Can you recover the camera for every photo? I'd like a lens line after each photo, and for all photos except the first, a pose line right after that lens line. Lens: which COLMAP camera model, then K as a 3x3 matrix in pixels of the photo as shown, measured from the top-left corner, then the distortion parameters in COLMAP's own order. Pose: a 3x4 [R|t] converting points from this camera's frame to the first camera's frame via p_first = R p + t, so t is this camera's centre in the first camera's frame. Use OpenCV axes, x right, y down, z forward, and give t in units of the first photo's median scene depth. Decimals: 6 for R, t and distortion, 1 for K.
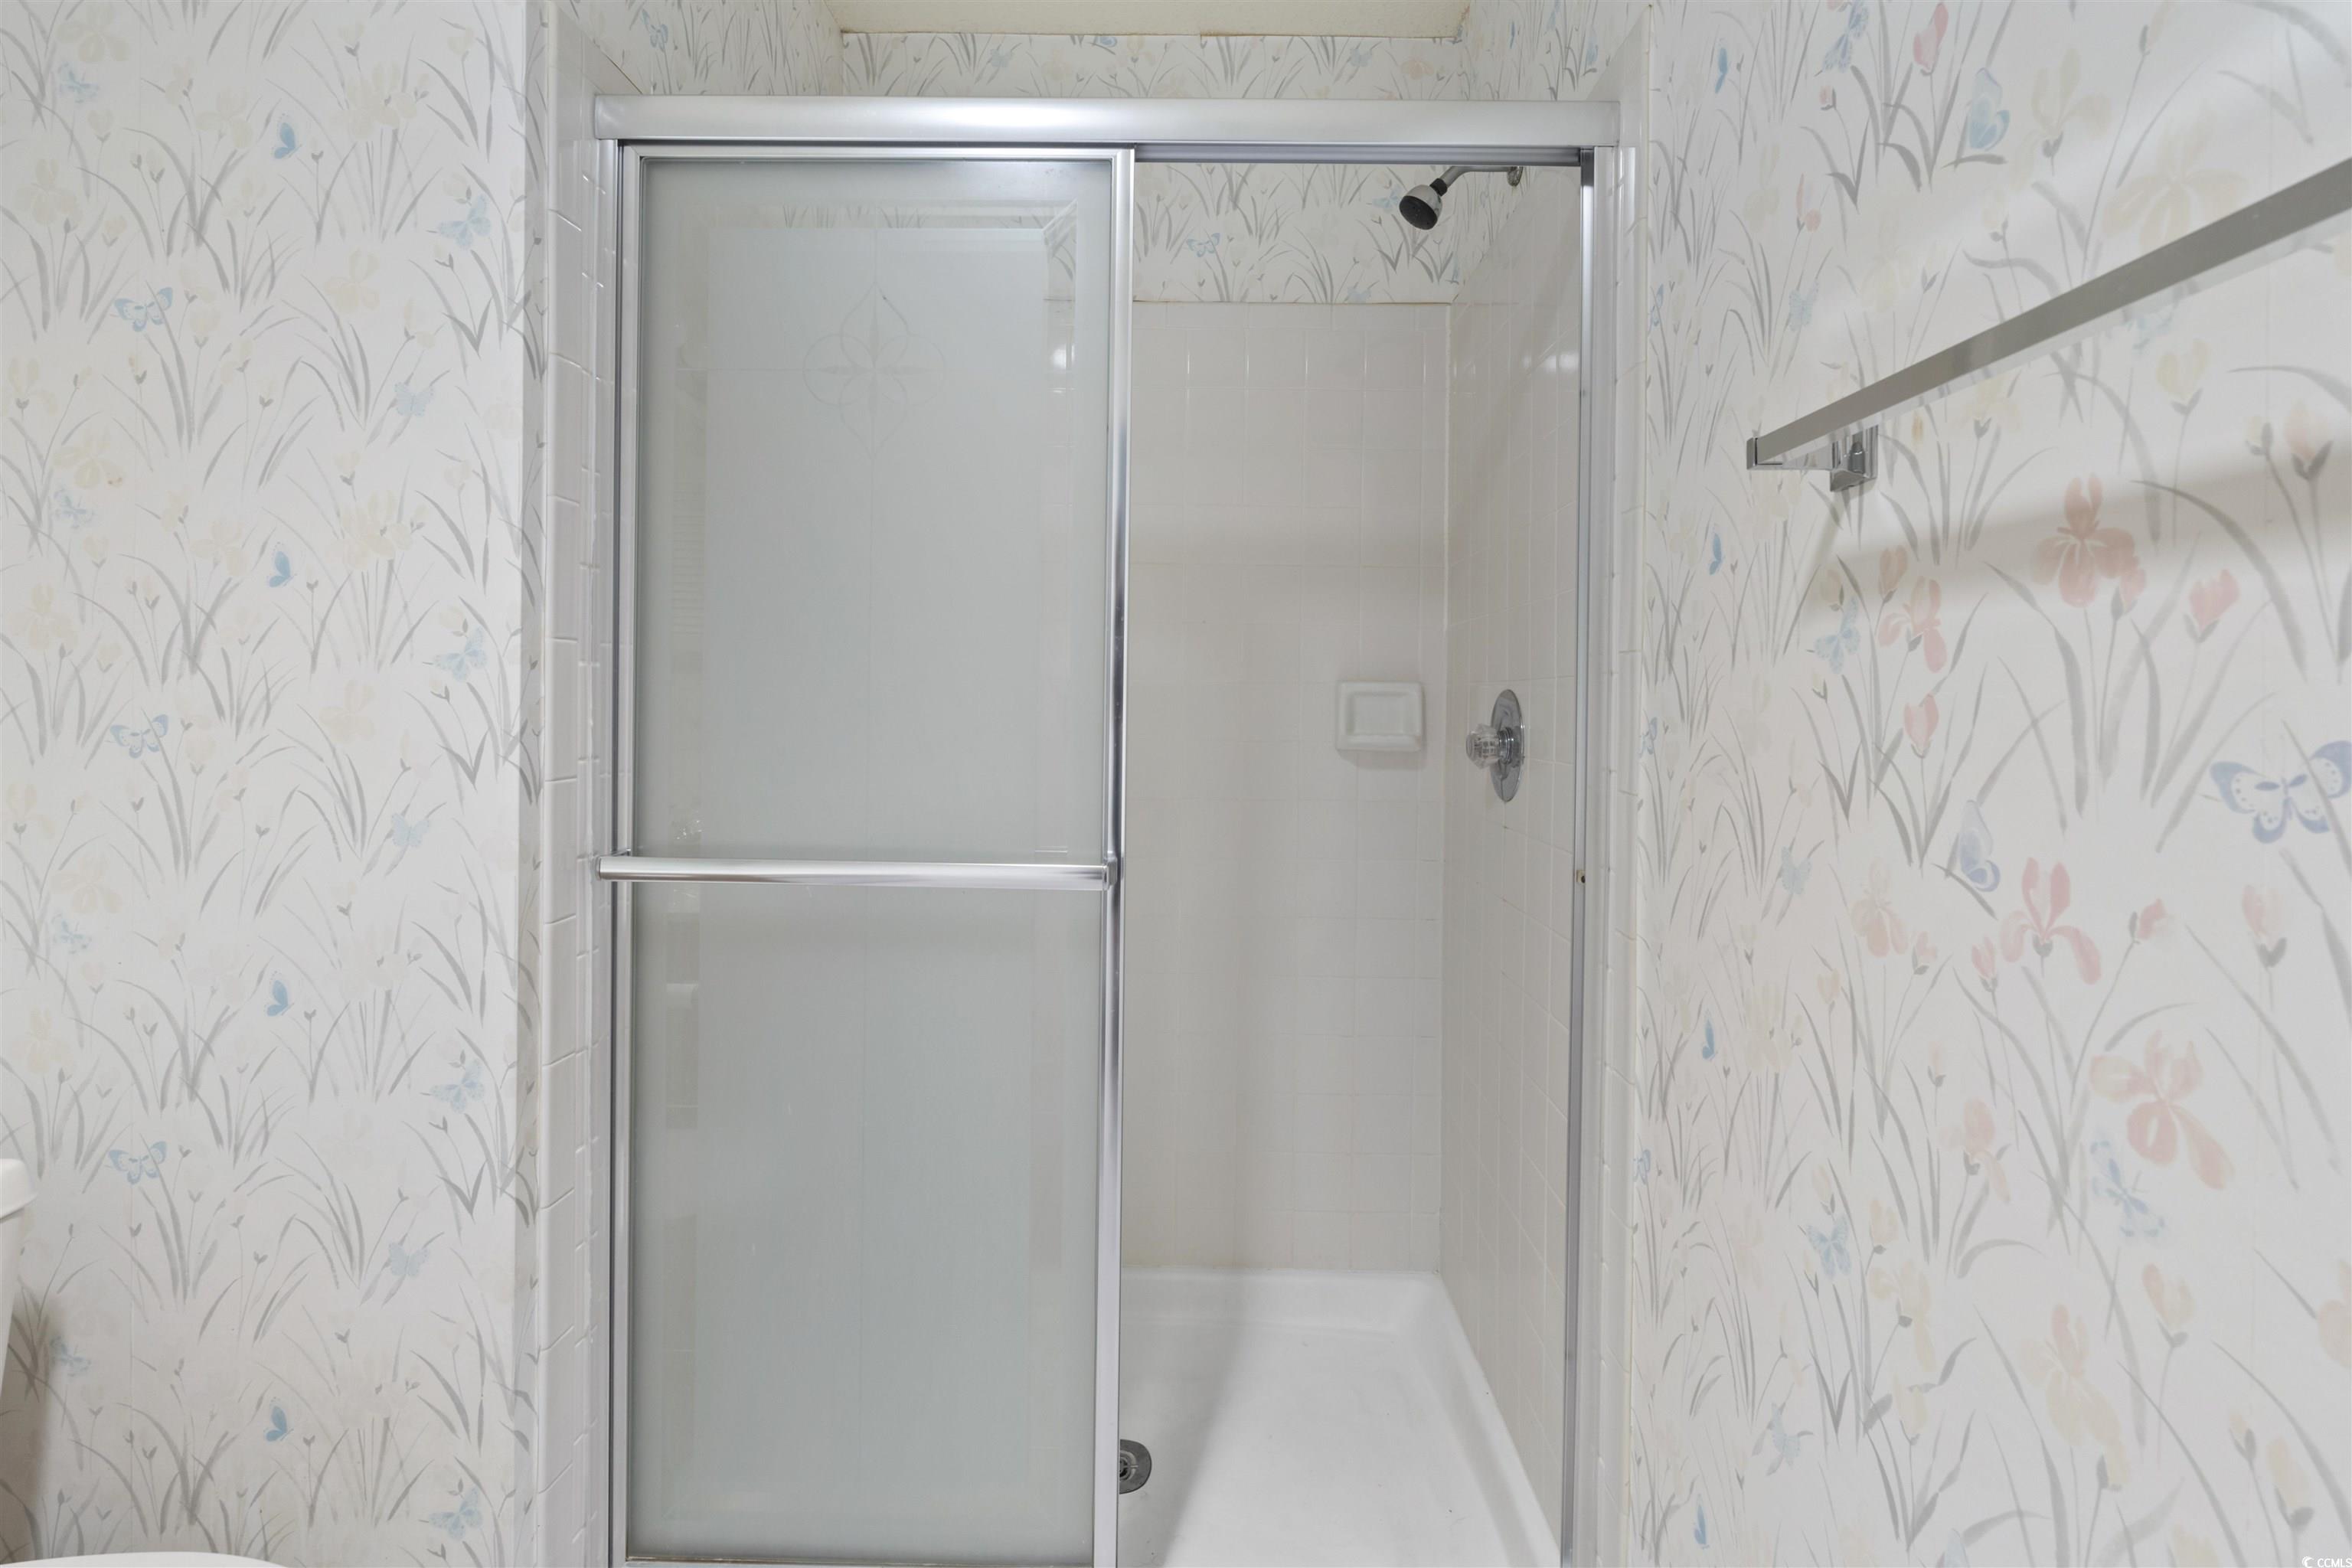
lens RADIAL K [[1054.4, 0, 1180.6], [0, 1054.4, 726.8], [0, 0, 1]] dist [-0.001533, -0.000396]
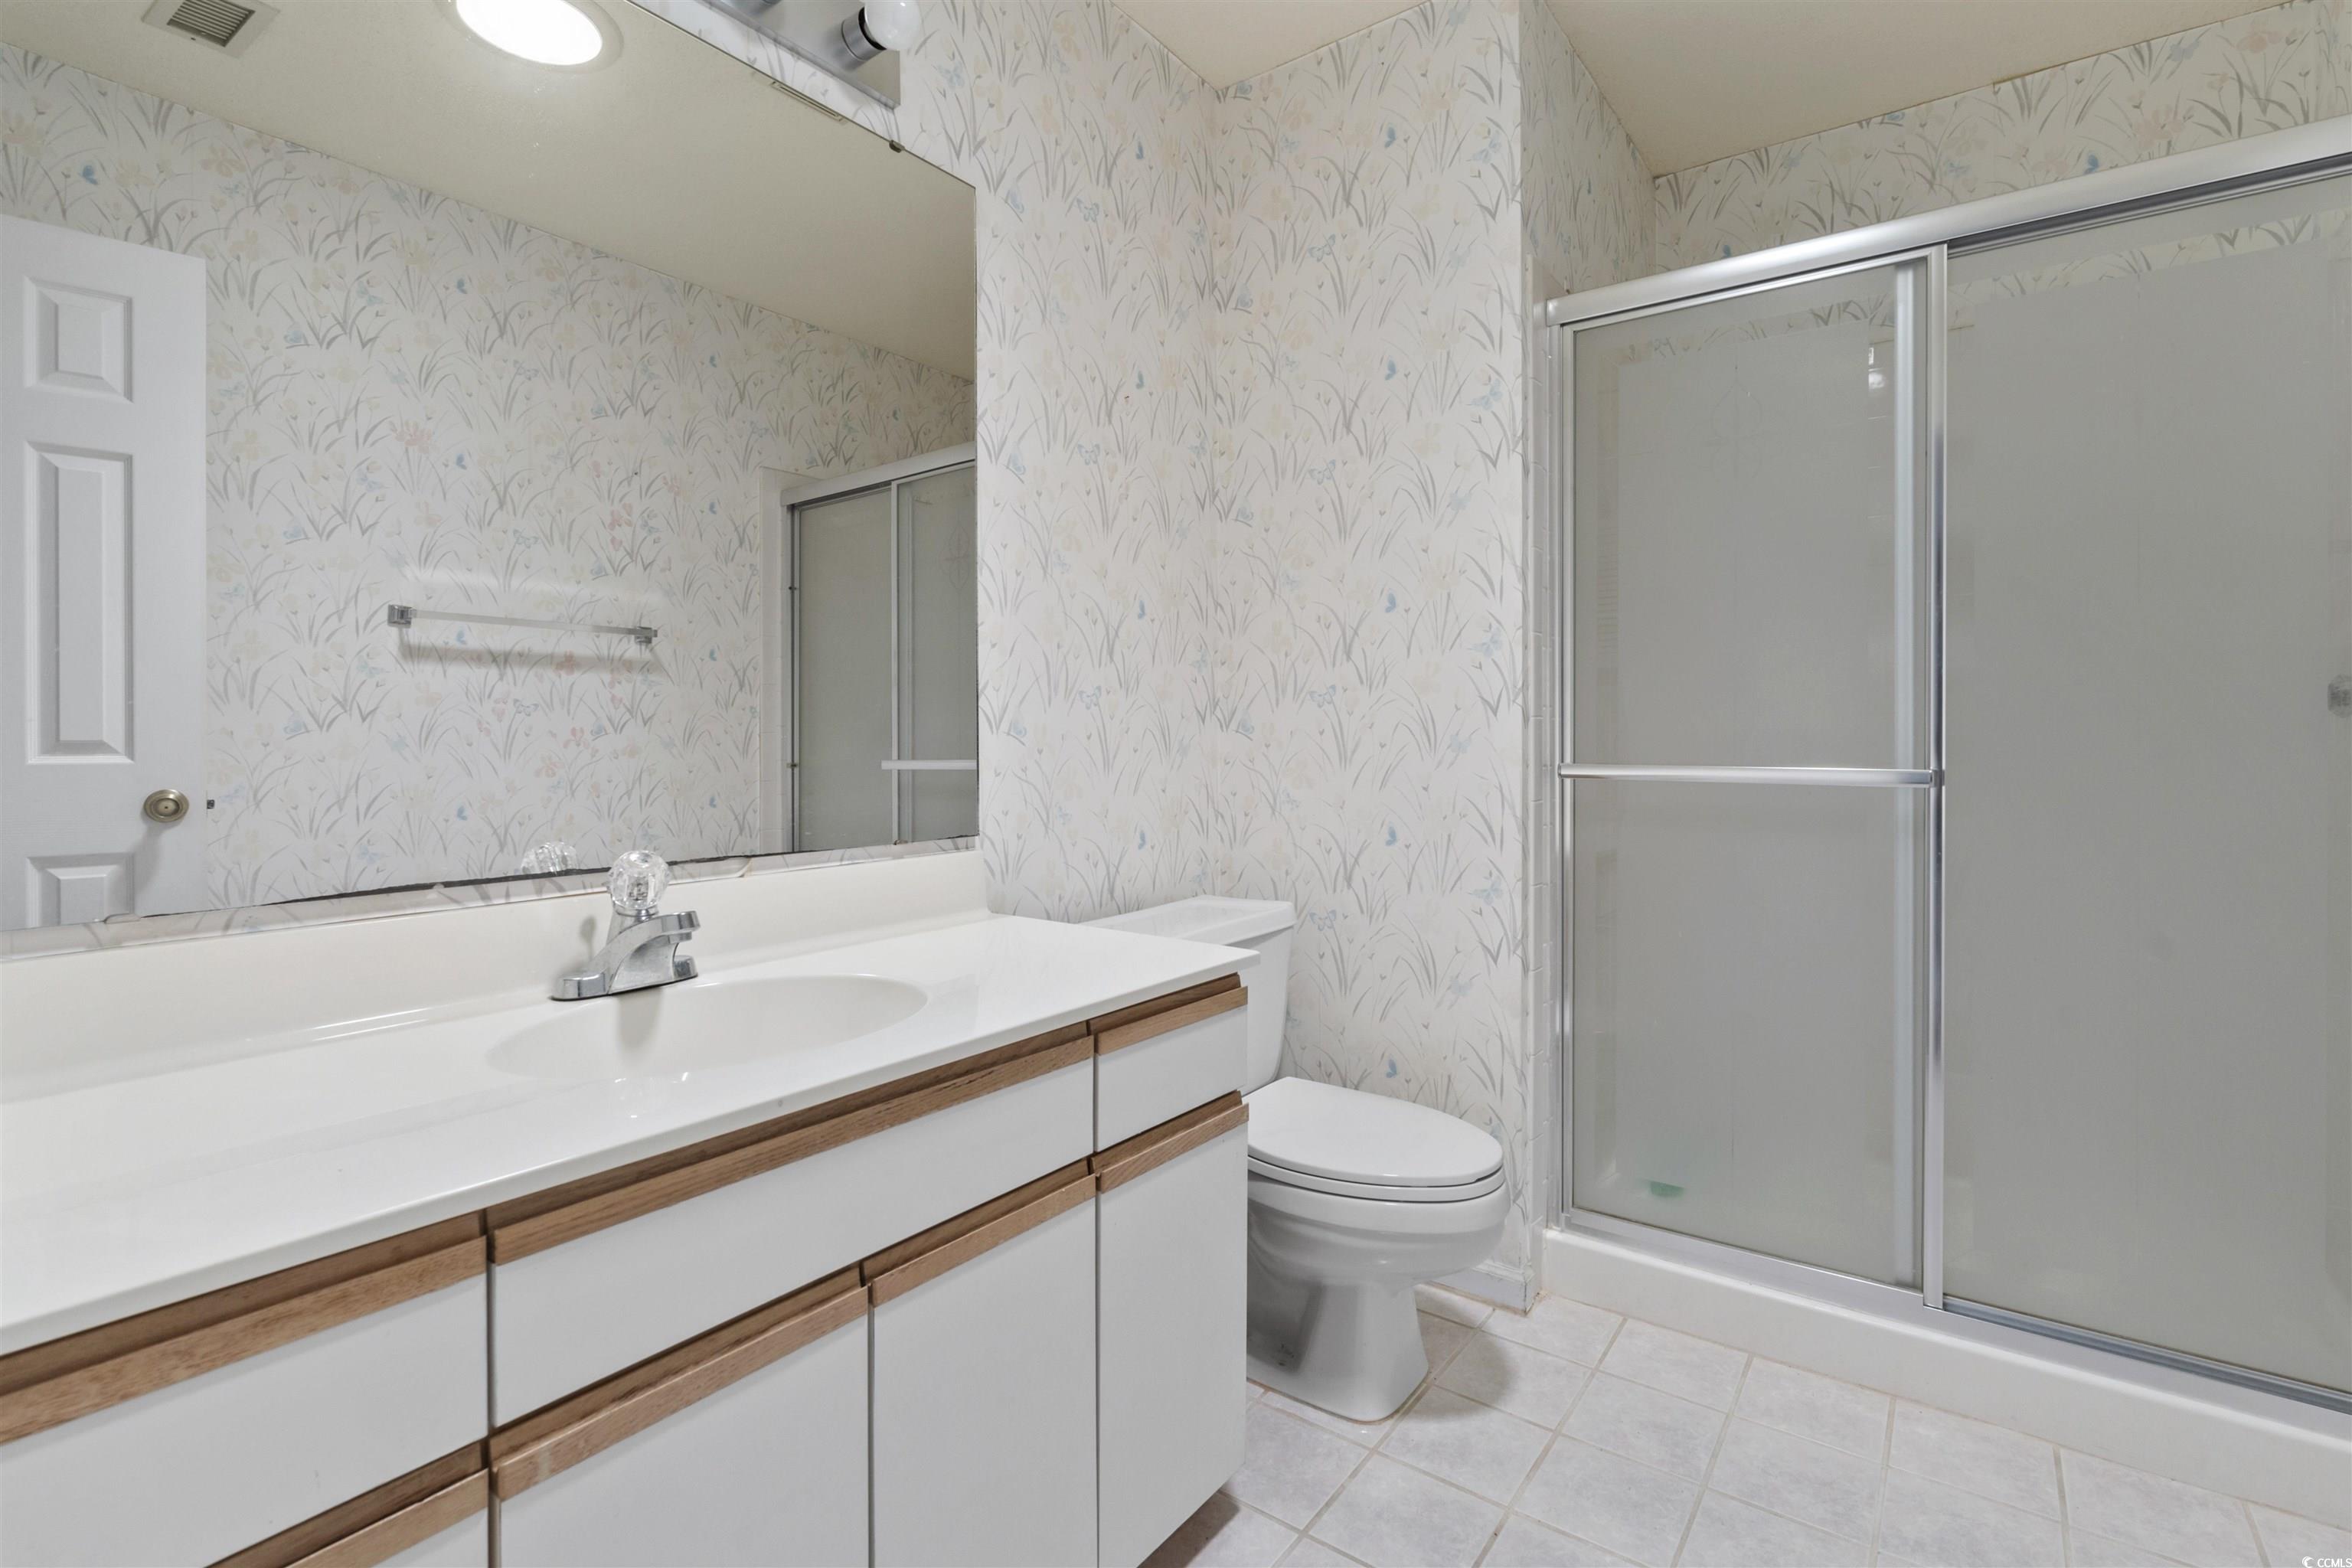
lens RADIAL K [[1078.7, 0, 1215.2], [0, 1078.7, 747.1], [0, 0, 1]] dist [-0.001716, -0.000584]
pose [[0.830227, -0.007469, -0.557376, -0.064820], [-0.008814, 0.999609, -0.026524, 0.152514], [0.557356, 0.026934, 0.829837, -0.715113]]
